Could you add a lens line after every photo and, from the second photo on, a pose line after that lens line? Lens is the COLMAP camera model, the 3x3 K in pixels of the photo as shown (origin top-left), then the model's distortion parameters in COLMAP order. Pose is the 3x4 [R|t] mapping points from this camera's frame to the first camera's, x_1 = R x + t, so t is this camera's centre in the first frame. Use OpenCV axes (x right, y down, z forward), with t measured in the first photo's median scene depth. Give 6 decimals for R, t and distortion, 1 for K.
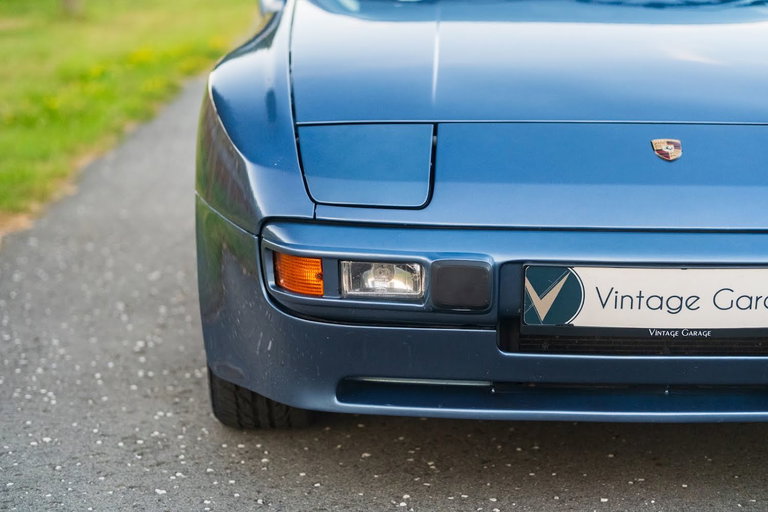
lens RADIAL K [[1921.8, 0, 383.2], [0, 1921.8, 222.2], [0, 0, 1]] dist [0.514531, -9.519790]
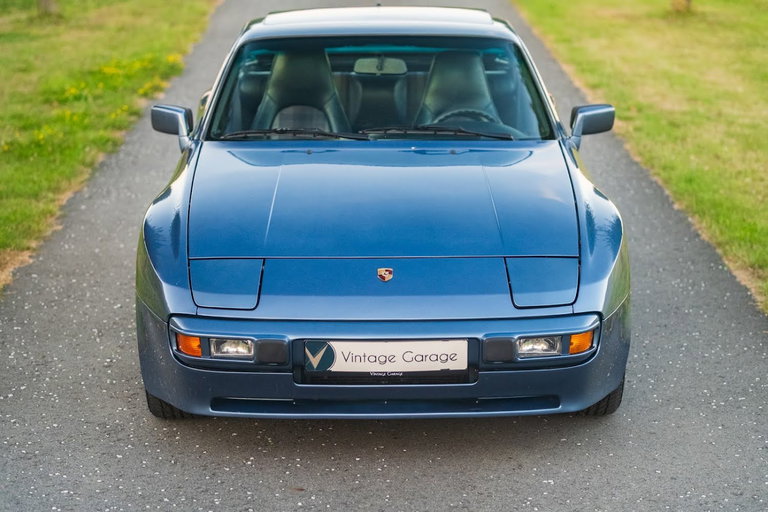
lens RADIAL K [[1984.6, 0, 384.0], [0, 1984.6, 256.0], [0, 0, 1]] dist [0.390521, -11.885225]
pose [[0.999904, -0.010235, 0.009376, 0.127941], [0.009670, 0.998244, 0.058439, -0.168508], [-0.009957, -0.058343, 0.998247, -0.929583]]
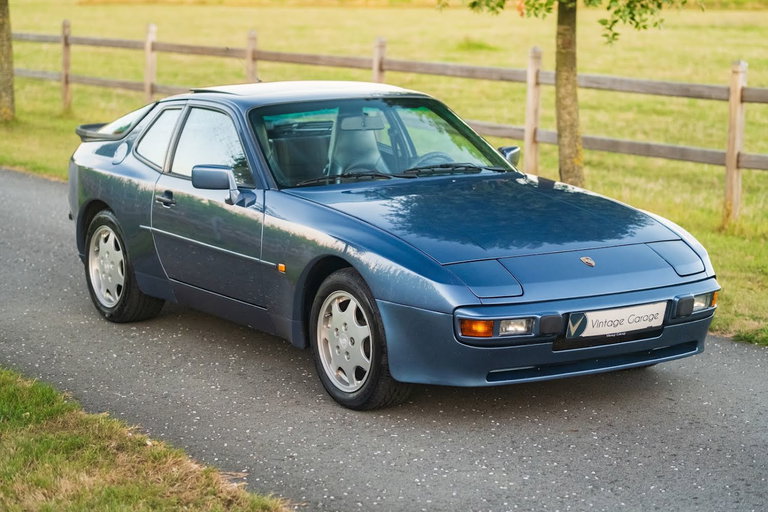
lens RADIAL K [[1930.7, 0, 384.9], [0, 1930.7, 221.6], [0, 0, 1]] dist [0.476358, -12.120604]
pose [[0.837408, -0.081329, 0.540494, -1.377911], [0.094427, 0.995526, 0.003499, -0.119703], [-0.538360, 0.048107, 0.841341, -0.913794]]
